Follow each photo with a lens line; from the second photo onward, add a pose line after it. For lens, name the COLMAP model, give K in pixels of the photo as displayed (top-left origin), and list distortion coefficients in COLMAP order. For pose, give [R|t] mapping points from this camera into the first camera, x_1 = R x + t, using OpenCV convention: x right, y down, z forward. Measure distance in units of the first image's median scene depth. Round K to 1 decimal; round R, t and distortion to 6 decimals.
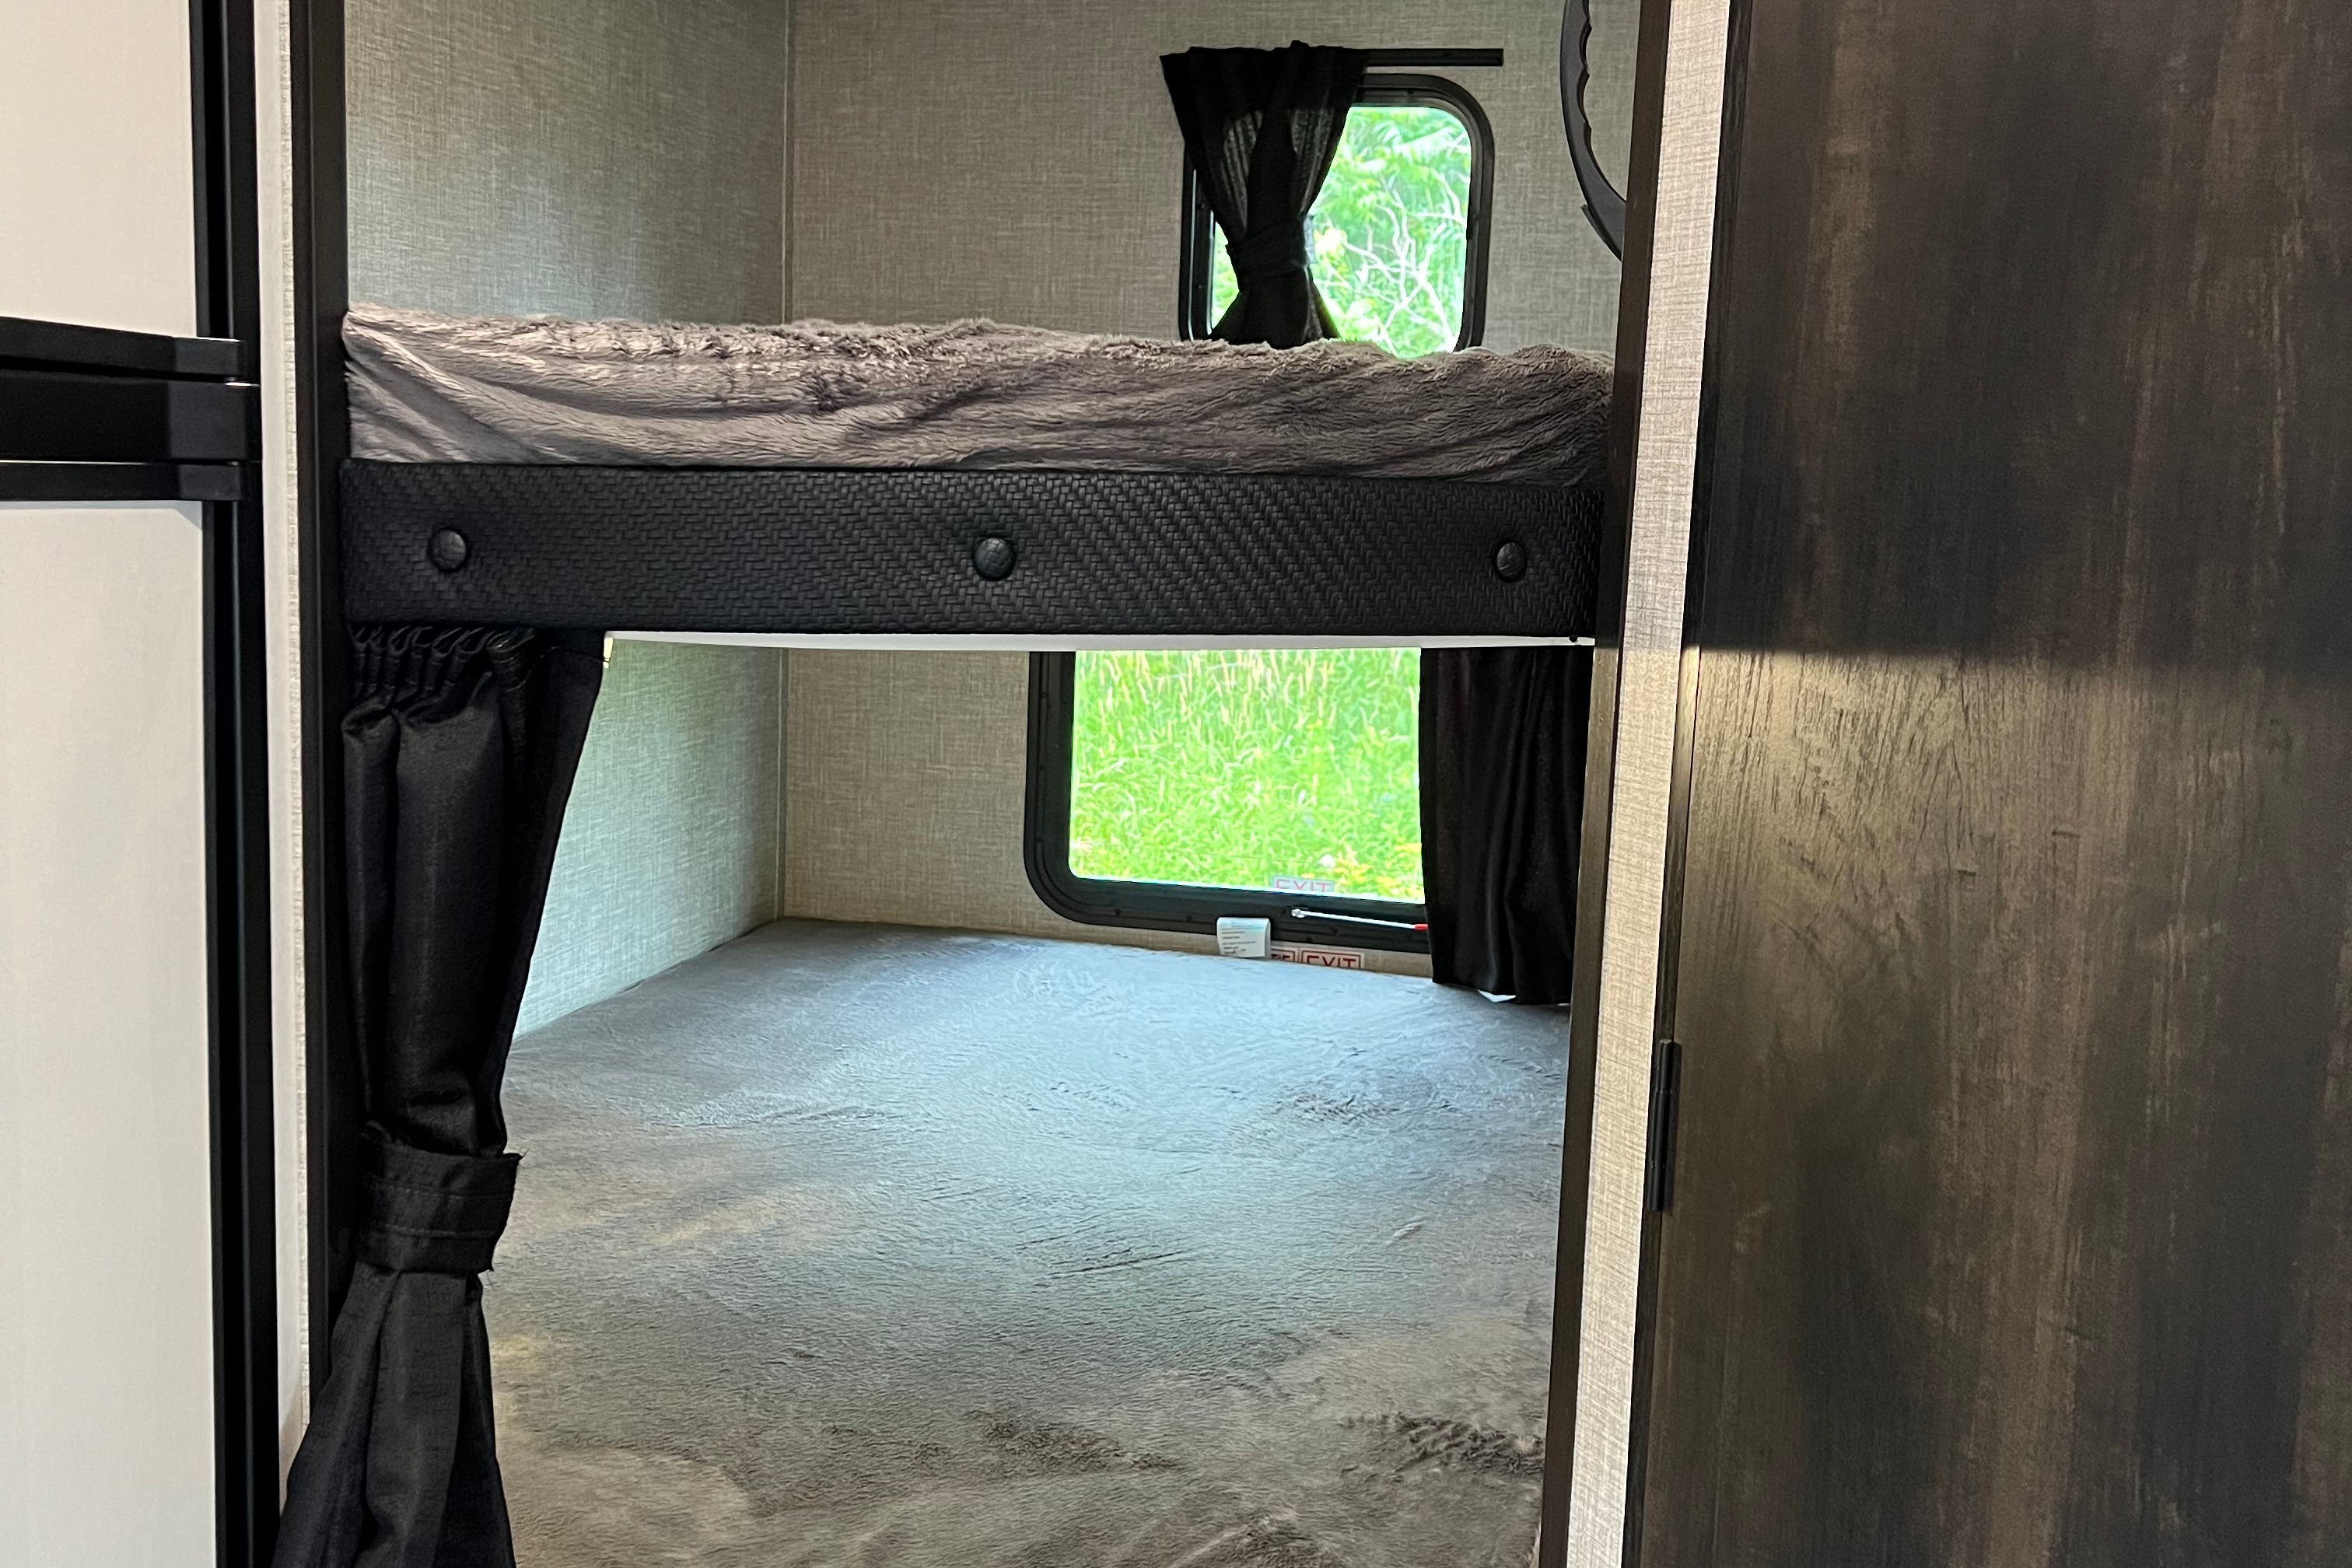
lens RADIAL K [[2313.4, 0, 1173.6], [0, 2313.4, 784.3], [0, 0, 1]] dist [0.047463, 0.000000]
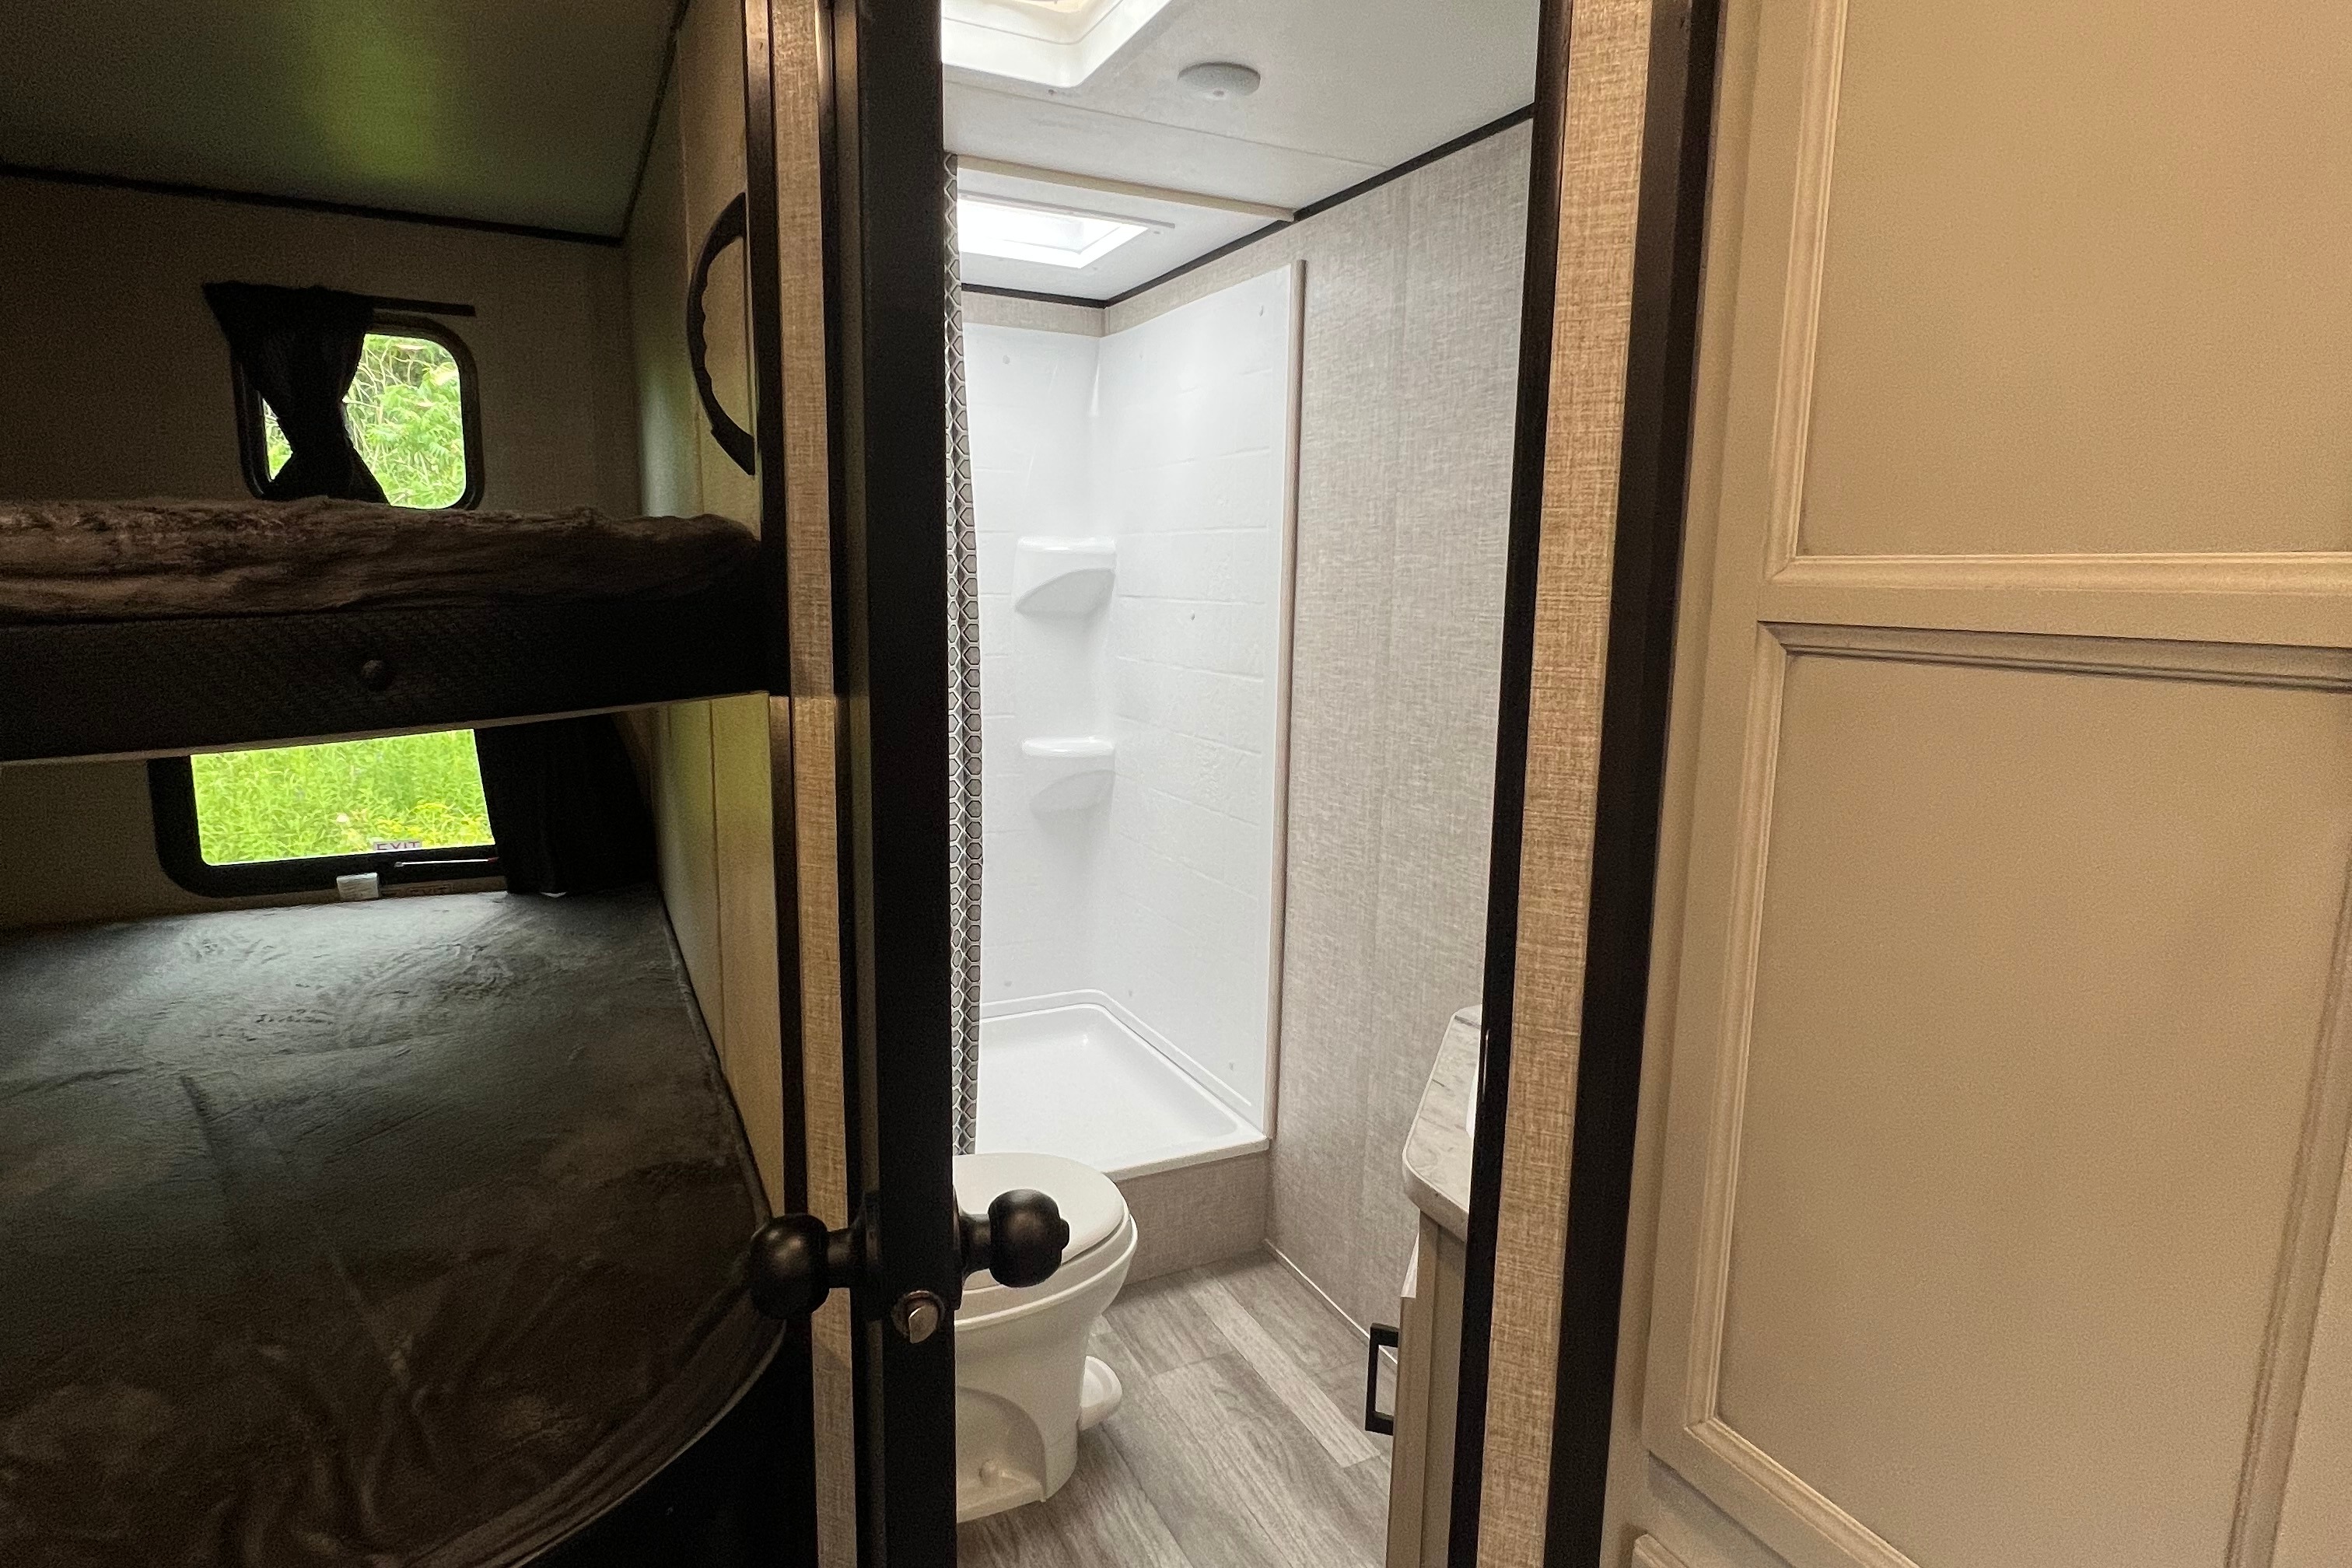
lens RADIAL K [[1247.6, 0, 1179.6], [0, 1247.6, 779.1], [0, 0, 1]] dist [-0.004773, -0.000030]
pose [[0.774070, -0.131700, 0.619250, -0.117858], [0.104011, 0.991288, 0.080809, -0.031446], [-0.624497, 0.001857, 0.781025, 0.088144]]
